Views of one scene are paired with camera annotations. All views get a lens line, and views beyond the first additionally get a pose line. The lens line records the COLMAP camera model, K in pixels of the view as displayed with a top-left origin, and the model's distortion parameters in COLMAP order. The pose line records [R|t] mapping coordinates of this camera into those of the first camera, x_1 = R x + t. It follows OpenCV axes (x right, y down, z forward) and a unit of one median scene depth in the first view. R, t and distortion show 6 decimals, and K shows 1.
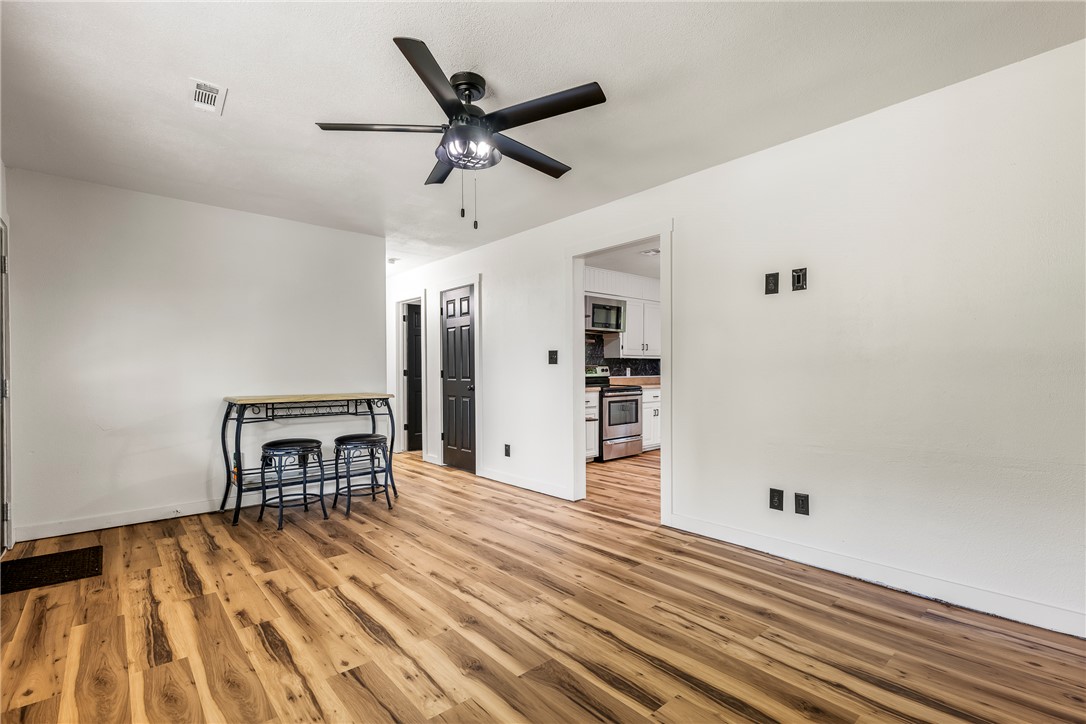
lens RADIAL K [[488.1, 0, 532.1], [0, 488.1, 381.3], [0, 0, 1]] dist [0.000293, 0.000307]
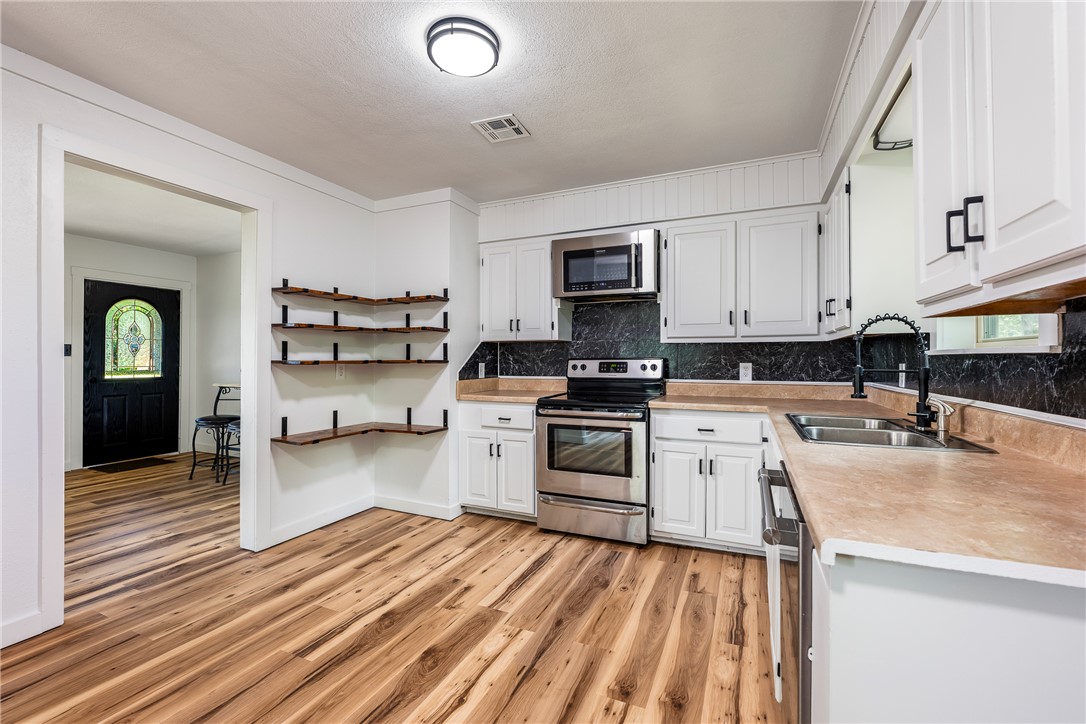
lens RADIAL K [[472.8, 0, 544.6], [0, 472.8, 359.0], [0, 0, 1]] dist [0.005246, 0.000175]
pose [[0.420783, 0.003869, -0.907153, 1.382969], [-0.020523, 0.999776, -0.005256, -0.064556], [0.906929, 0.020829, 0.420768, 1.662867]]
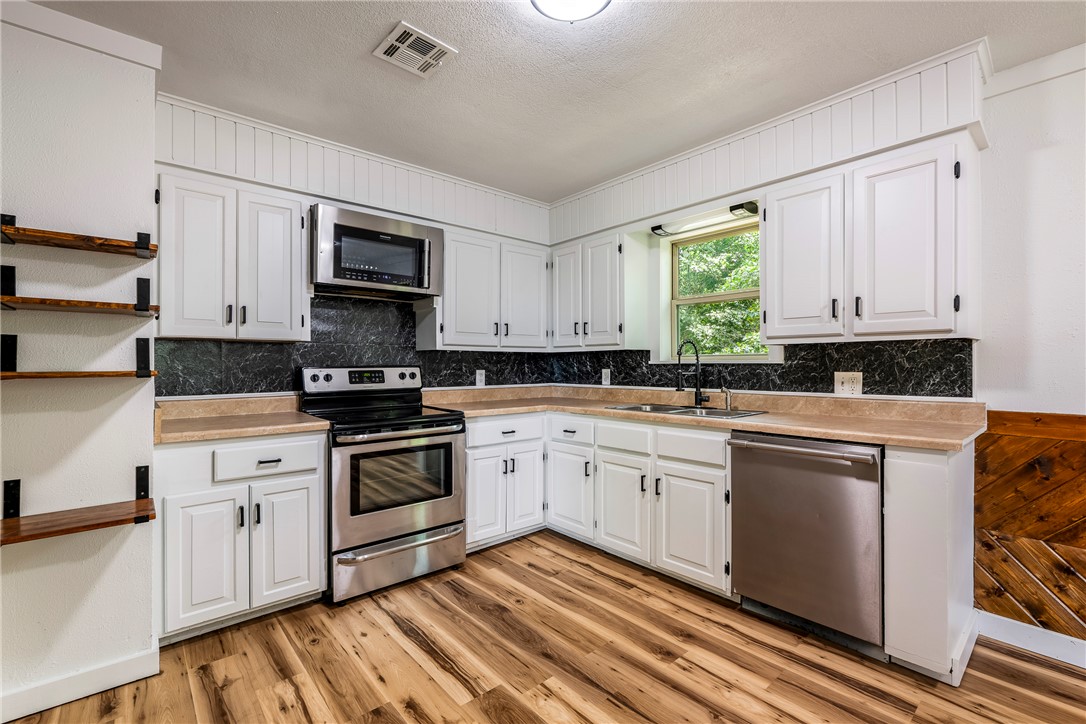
lens RADIAL K [[472.8, 0, 550.8], [0, 472.8, 363.6], [0, 0, 1]] dist [0.005246, 0.000175]
pose [[0.999996, 0.001685, -0.002343, 0.708763], [-0.001744, 0.999675, -0.025447, -0.056071], [0.002299, 0.025451, 0.999673, 1.306420]]
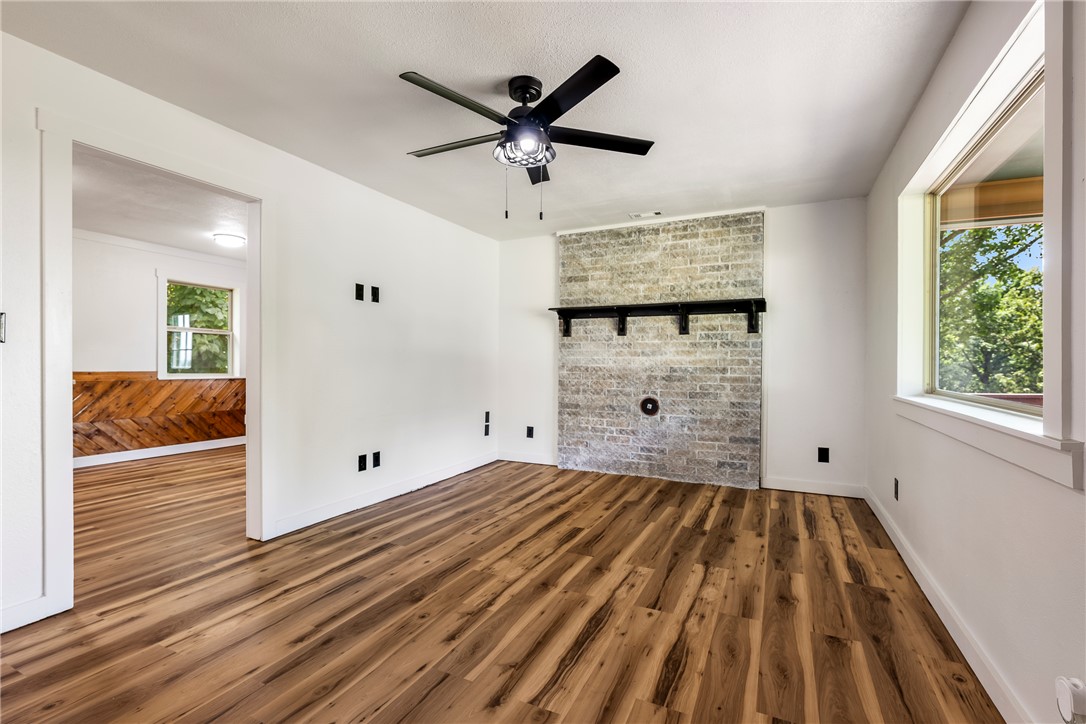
lens RADIAL K [[488.1, 0, 547.9], [0, 488.1, 364.8], [0, 0, 1]] dist [0.000293, 0.000307]
pose [[-0.398035, 0.000342, 0.917370, -0.890508], [0.015529, 0.999859, 0.006365, -0.013046], [-0.917239, 0.016779, -0.397984, 1.107282]]
